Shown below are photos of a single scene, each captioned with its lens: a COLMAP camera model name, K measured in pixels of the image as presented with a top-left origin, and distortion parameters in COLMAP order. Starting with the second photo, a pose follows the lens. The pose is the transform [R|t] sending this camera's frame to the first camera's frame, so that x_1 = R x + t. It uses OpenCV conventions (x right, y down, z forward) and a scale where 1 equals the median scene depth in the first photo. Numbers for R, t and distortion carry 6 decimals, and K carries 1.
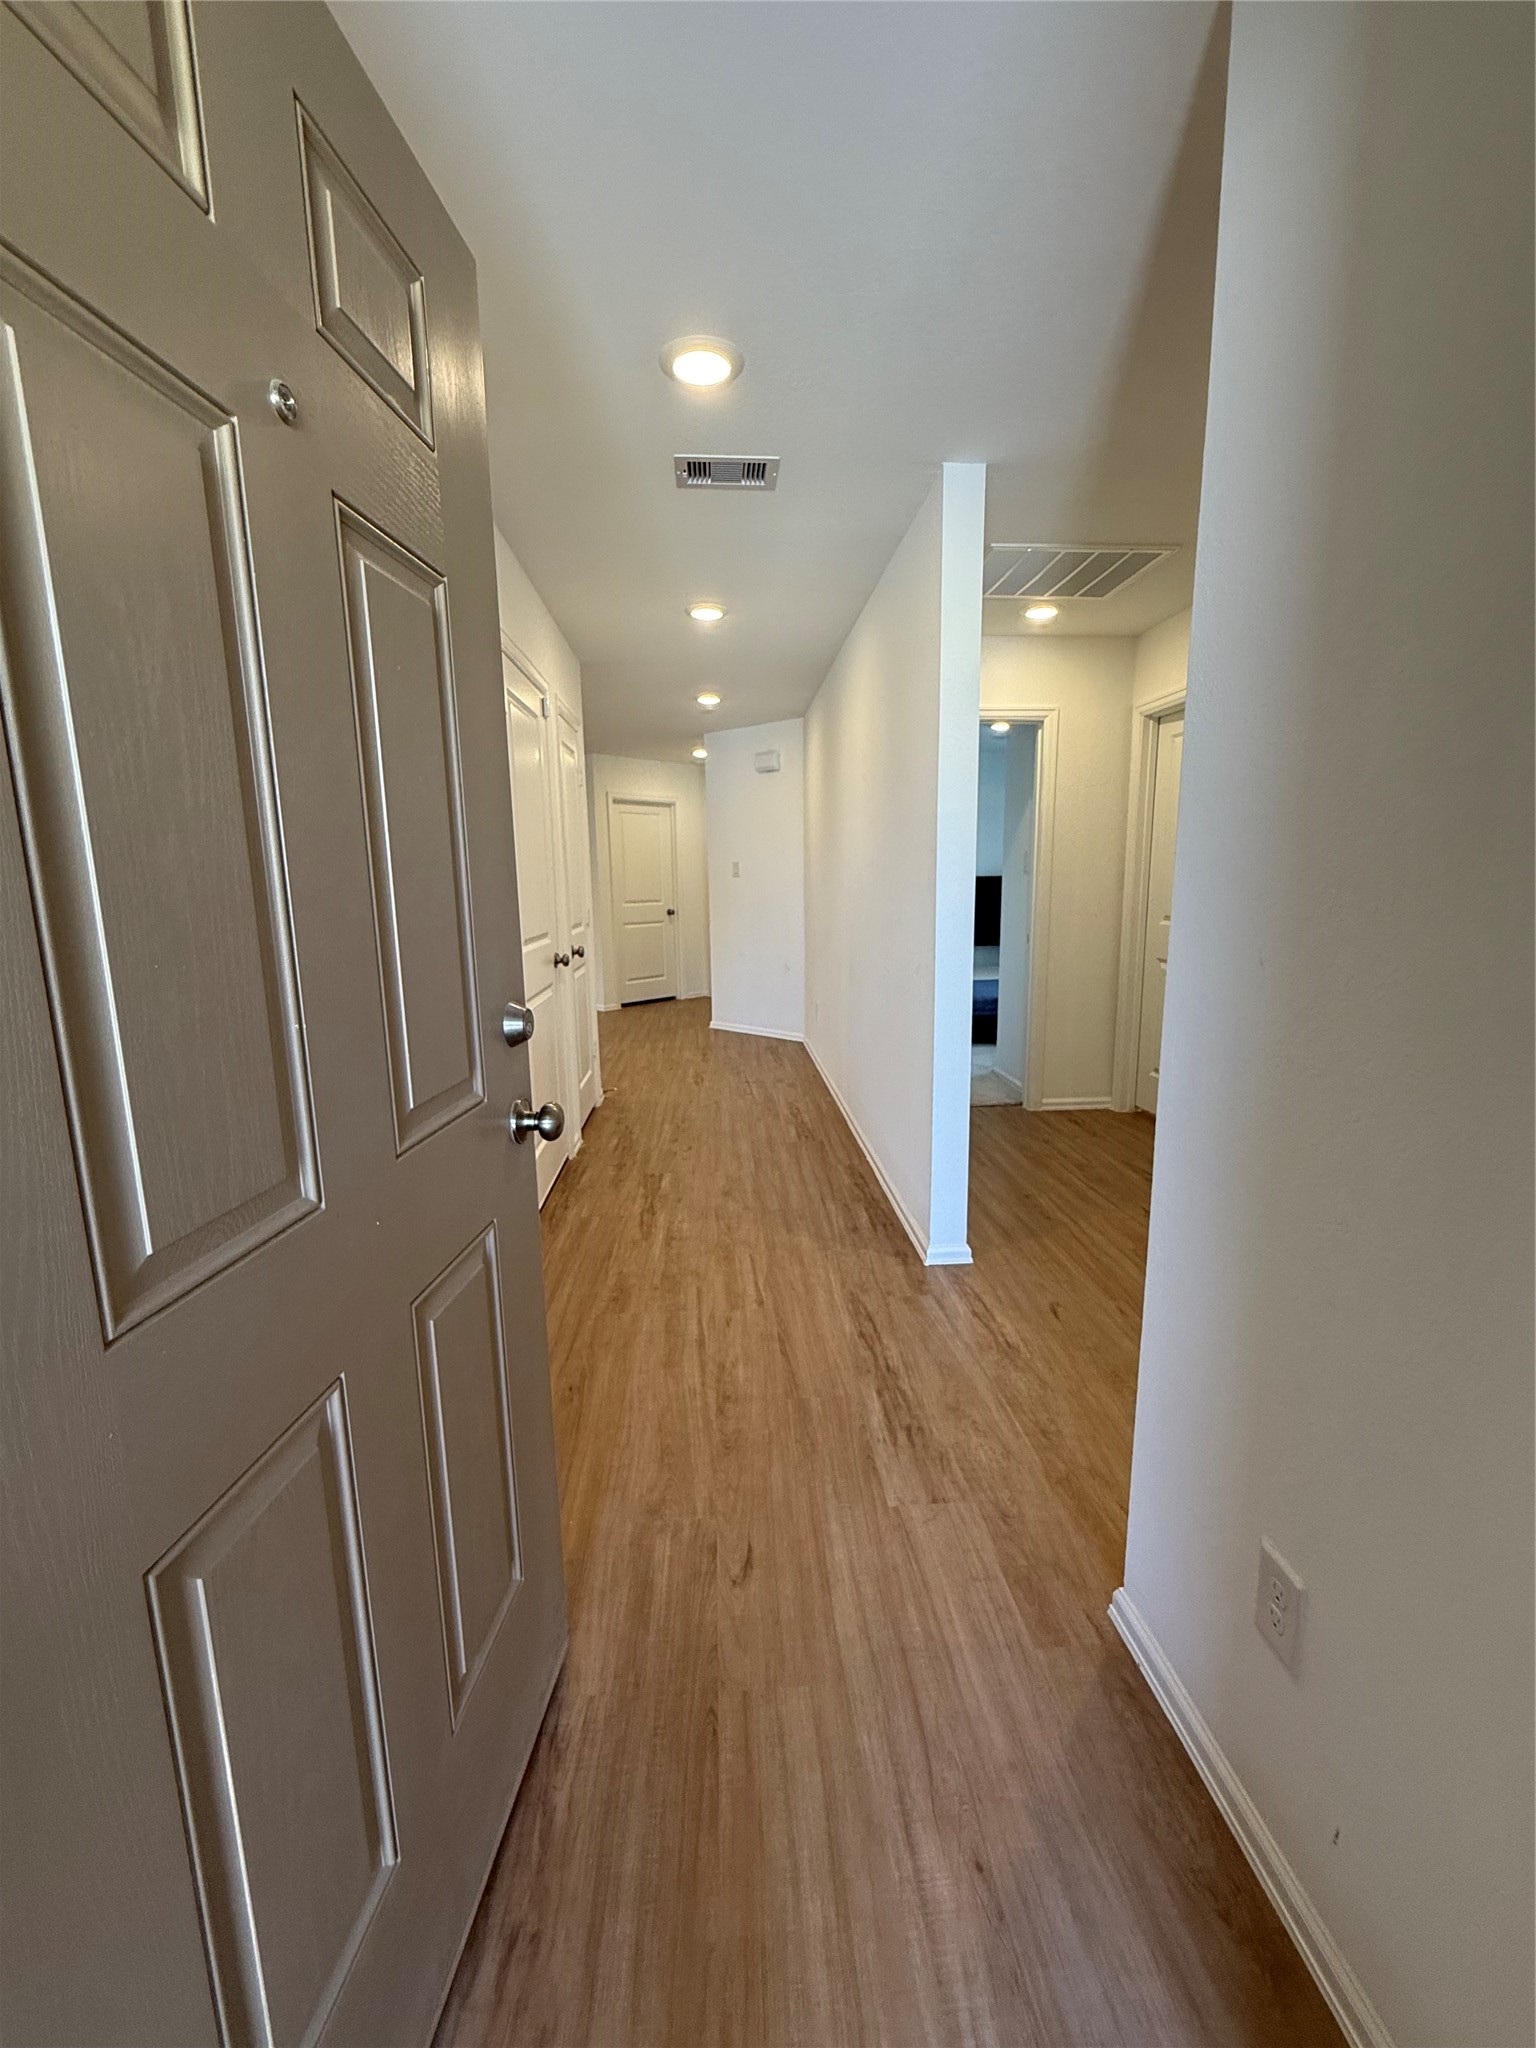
lens RADIAL K [[821.2, 0, 770.2], [0, 821.2, 1020.1], [0, 0, 1]] dist [-0.001374, -0.000025]
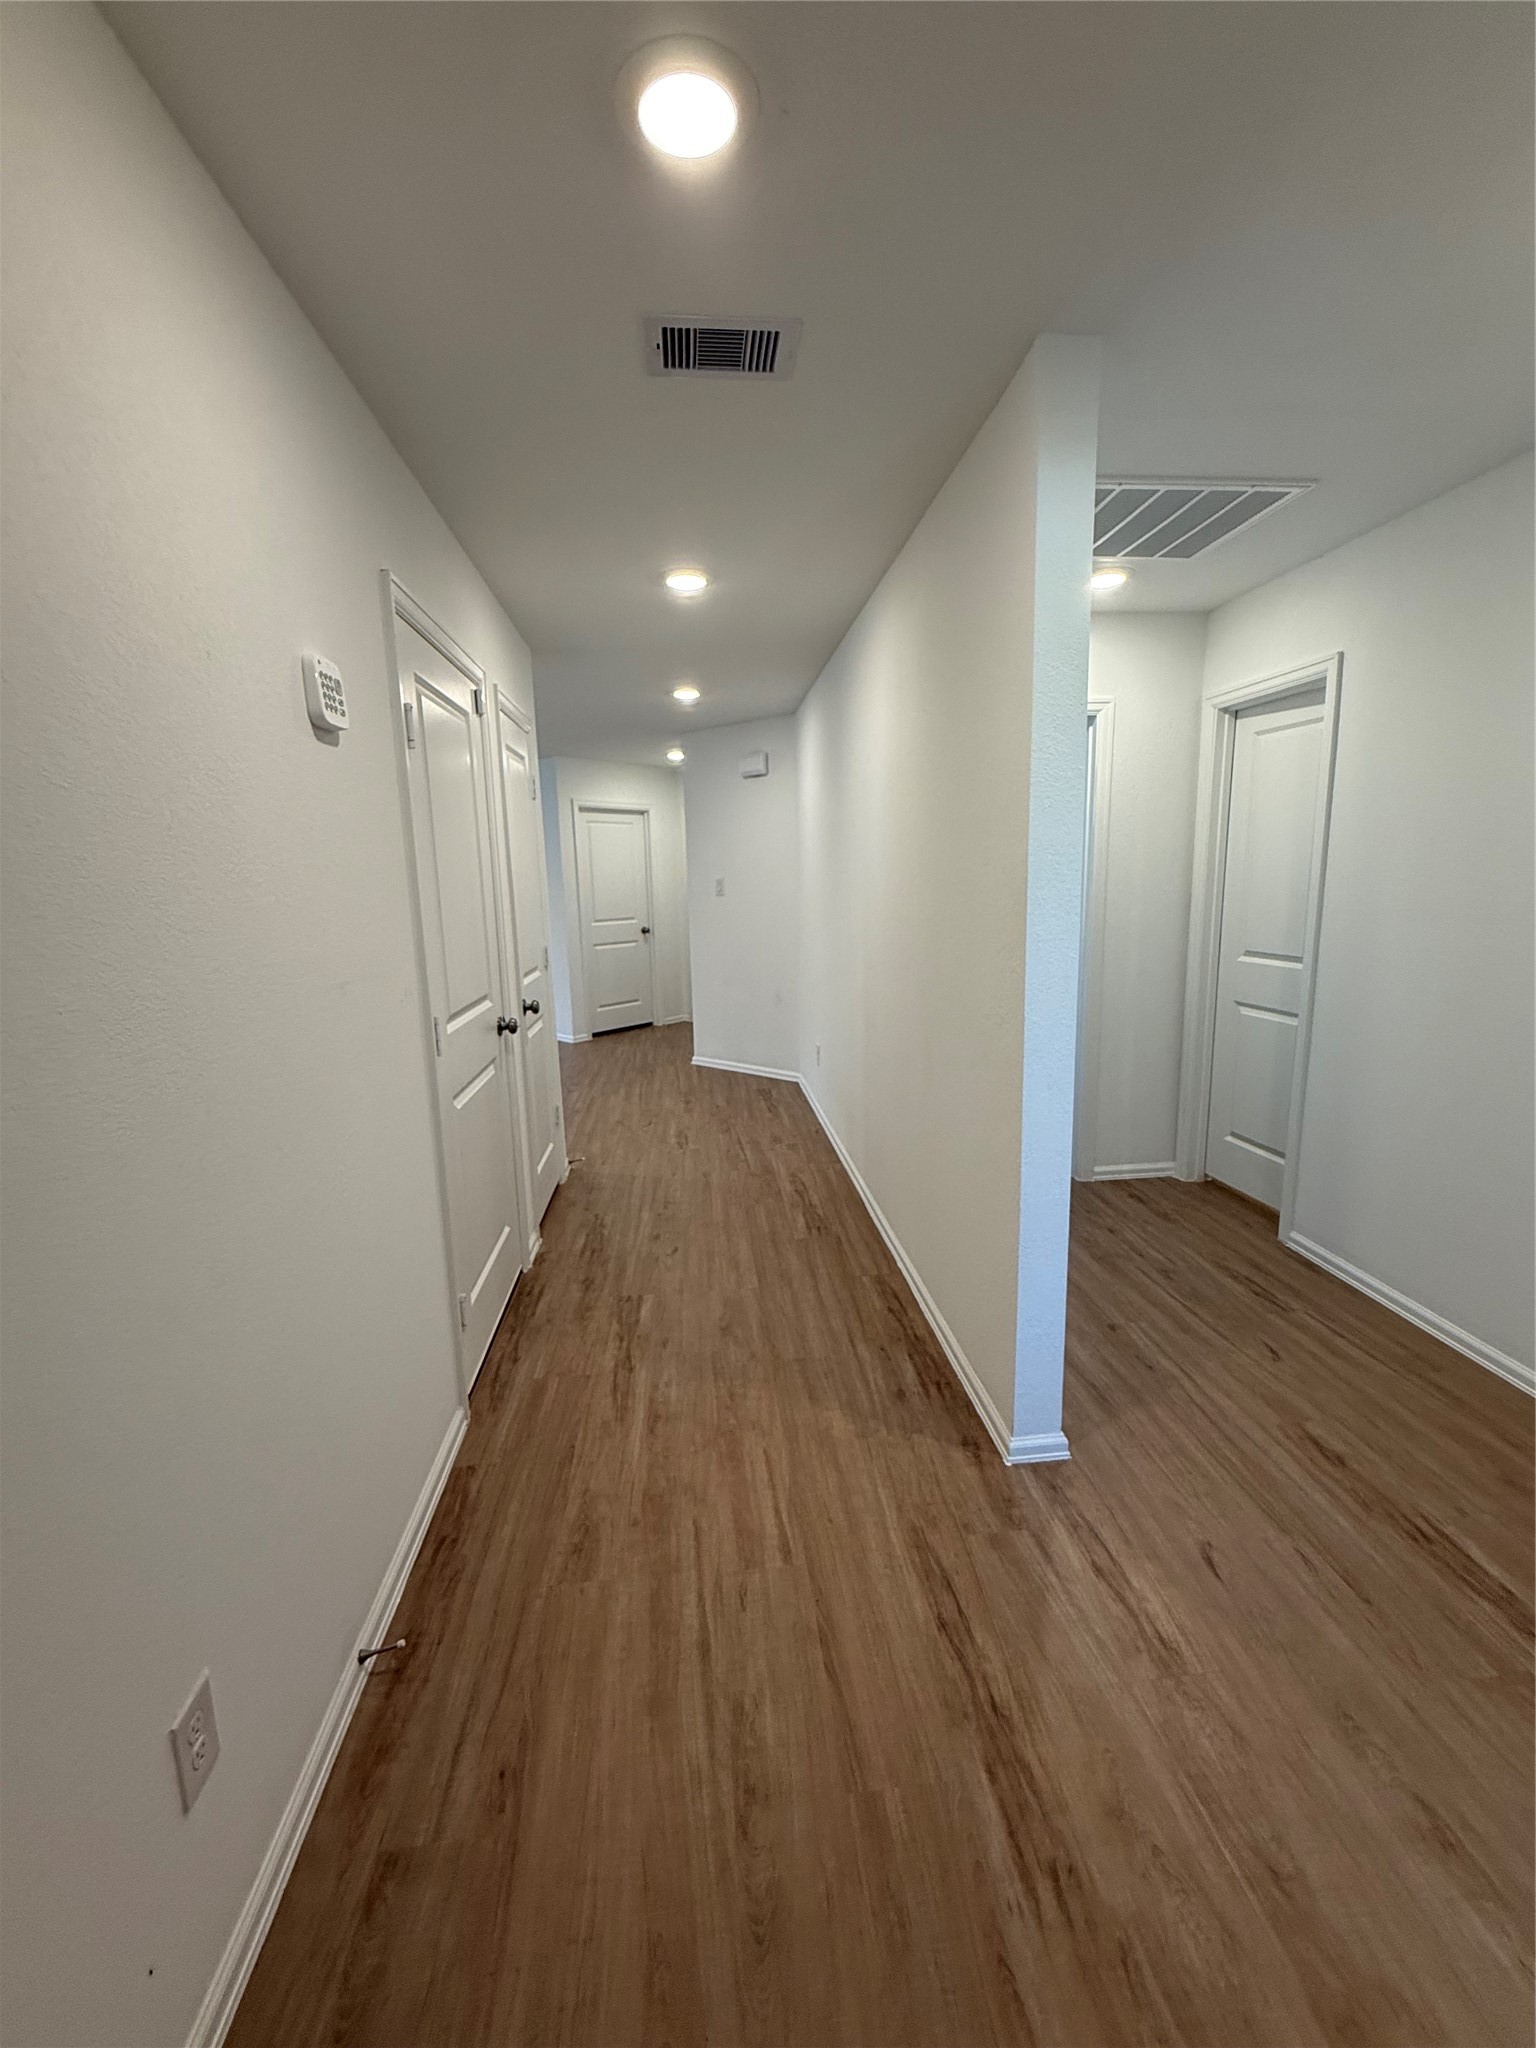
lens RADIAL K [[821.2, 0, 768.2], [0, 821.2, 1022.0], [0, 0, 1]] dist [-0.001374, -0.000025]
pose [[0.999527, -0.015985, 0.026285, -0.029095], [0.015910, 0.999869, 0.003067, -0.082071], [-0.026331, -0.002648, 0.999650, 0.232154]]
